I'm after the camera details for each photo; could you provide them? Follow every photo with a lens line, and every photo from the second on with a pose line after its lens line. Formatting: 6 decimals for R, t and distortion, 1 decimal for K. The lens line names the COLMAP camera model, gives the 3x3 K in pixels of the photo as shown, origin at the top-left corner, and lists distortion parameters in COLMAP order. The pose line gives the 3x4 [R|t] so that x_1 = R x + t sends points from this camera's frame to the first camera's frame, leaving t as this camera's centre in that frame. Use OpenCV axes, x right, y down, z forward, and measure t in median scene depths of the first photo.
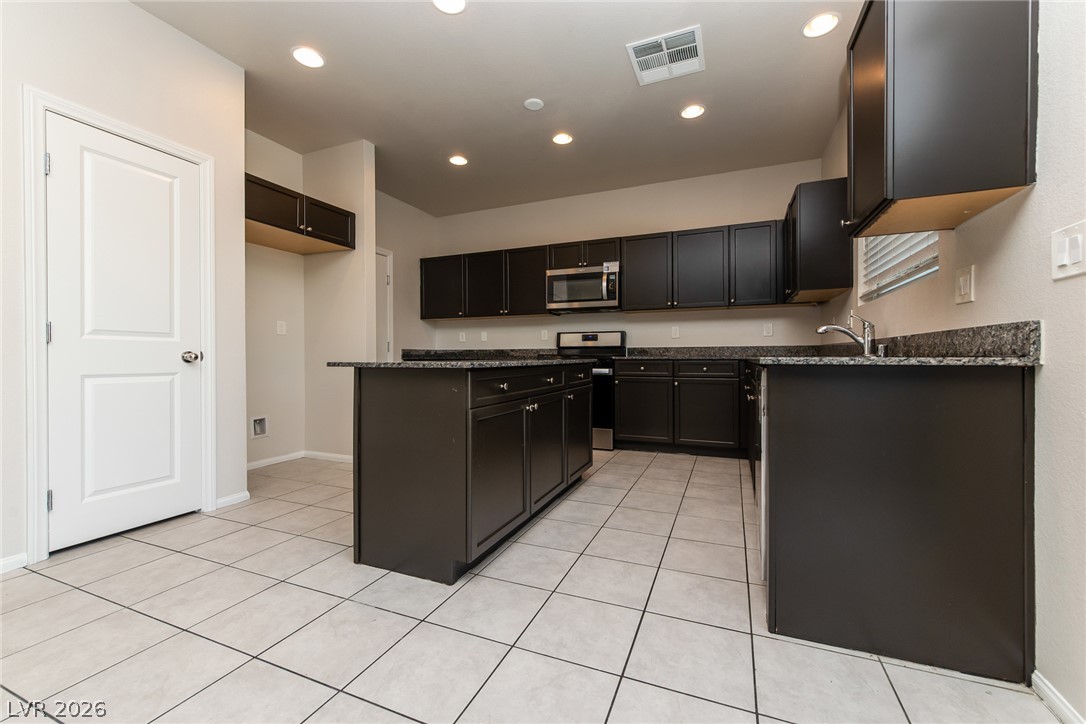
lens RADIAL K [[441.9, 0, 534.7], [0, 441.9, 356.5], [0, 0, 1]] dist [0.012855, -0.000427]
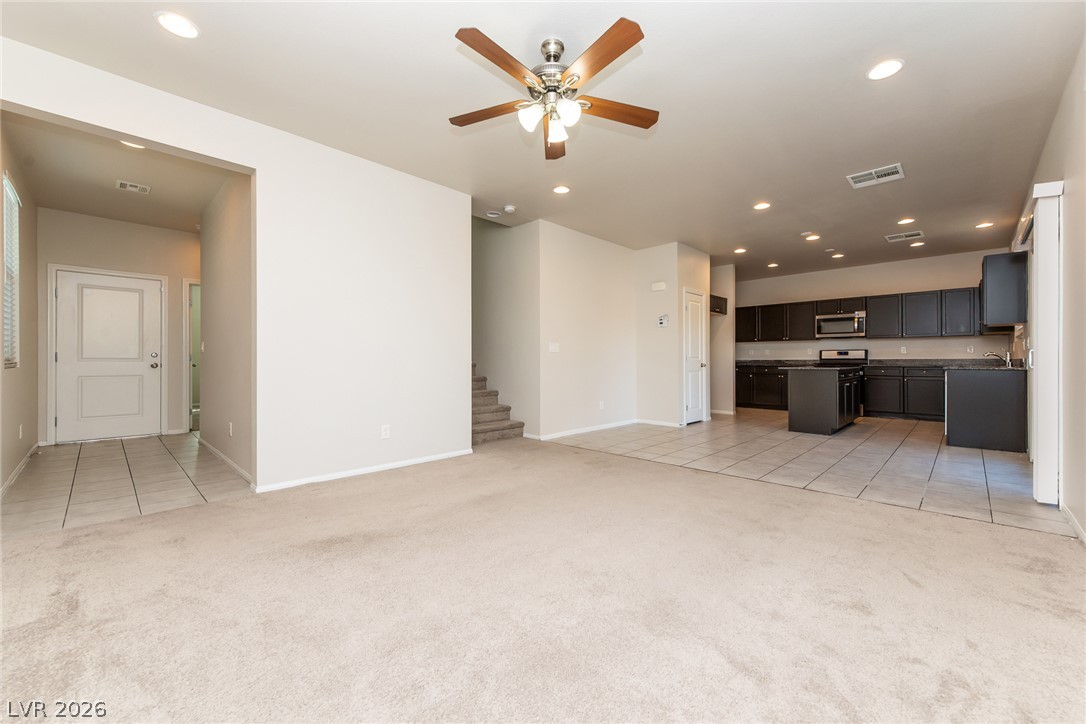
lens RADIAL K [[441.9, 0, 563.6], [0, 441.9, 359.5], [0, 0, 1]] dist [0.012855, -0.000427]
pose [[0.950628, -0.001549, -0.310329, -0.398601], [0.000507, 0.999994, -0.003440, -0.014129], [0.310332, 0.003113, 0.950623, -1.045839]]
